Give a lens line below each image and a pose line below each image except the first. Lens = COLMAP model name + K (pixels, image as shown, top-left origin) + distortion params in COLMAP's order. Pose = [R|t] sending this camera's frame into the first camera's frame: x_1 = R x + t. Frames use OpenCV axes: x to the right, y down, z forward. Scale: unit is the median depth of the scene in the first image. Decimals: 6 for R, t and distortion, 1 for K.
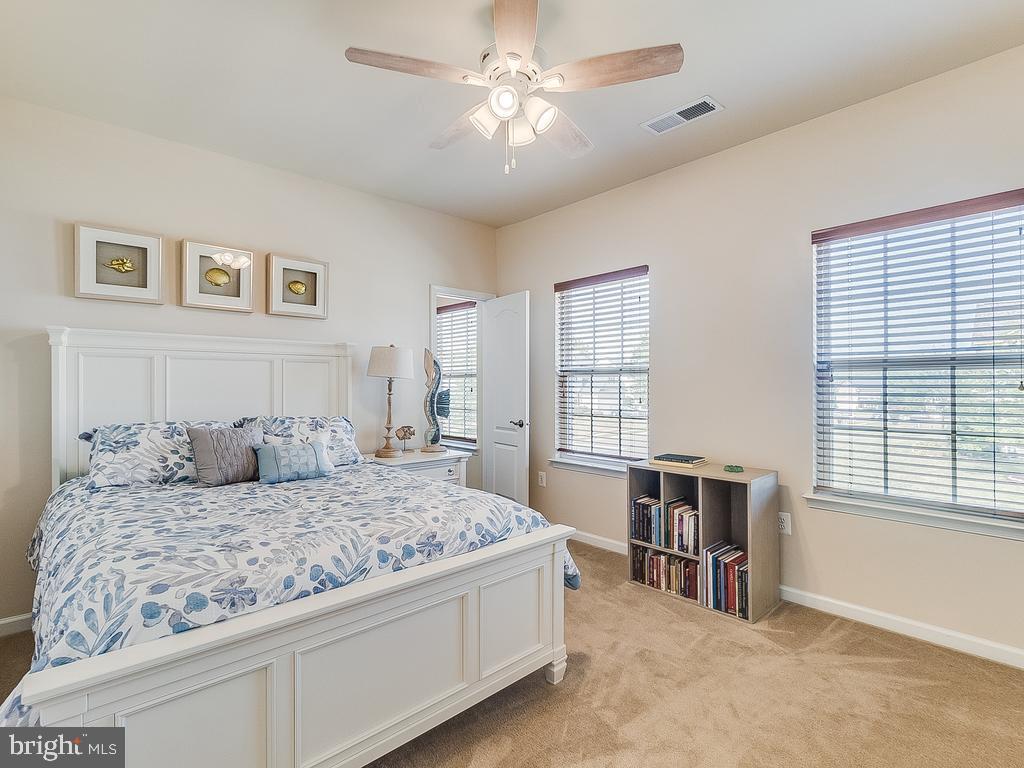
lens RADIAL K [[485.6, 0, 512.5], [0, 485.6, 370.6], [0, 0, 1]] dist [-0.000928, -0.000078]
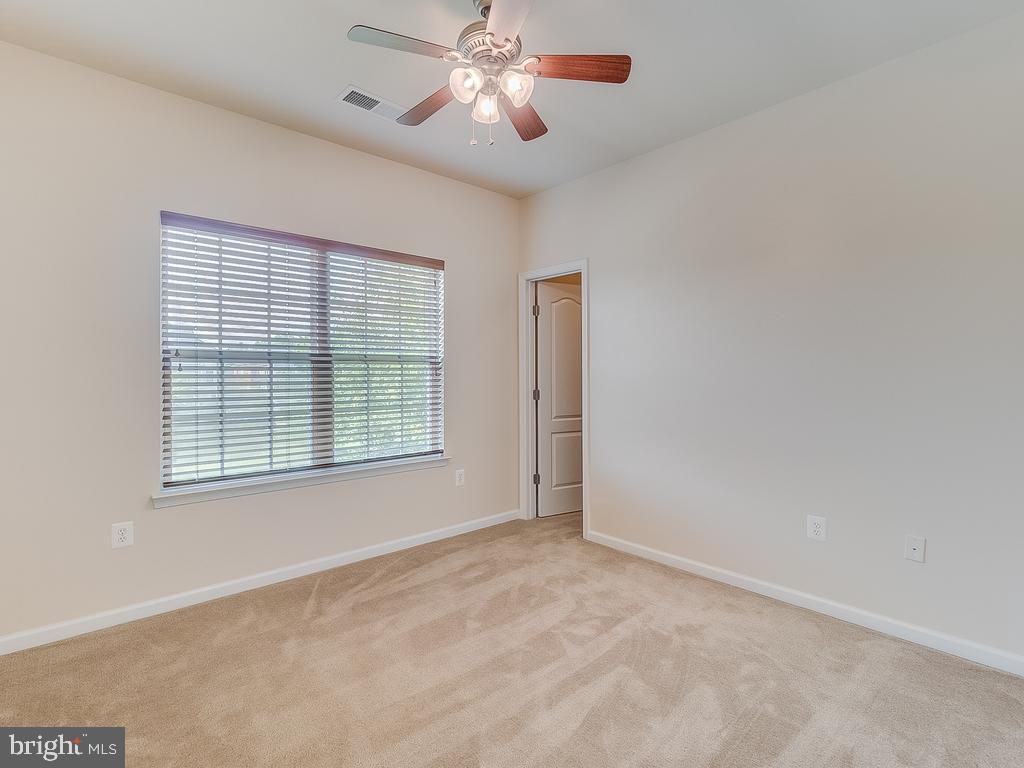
lens RADIAL K [[485.6, 0, 512.5], [0, 485.6, 370.6], [0, 0, 1]] dist [-0.000928, -0.000078]
pose [[0.027595, 0.010373, 0.999565, -0.300634], [-0.029203, 0.999528, -0.009566, 0.010656], [-0.999193, -0.028926, 0.027884, 0.311514]]
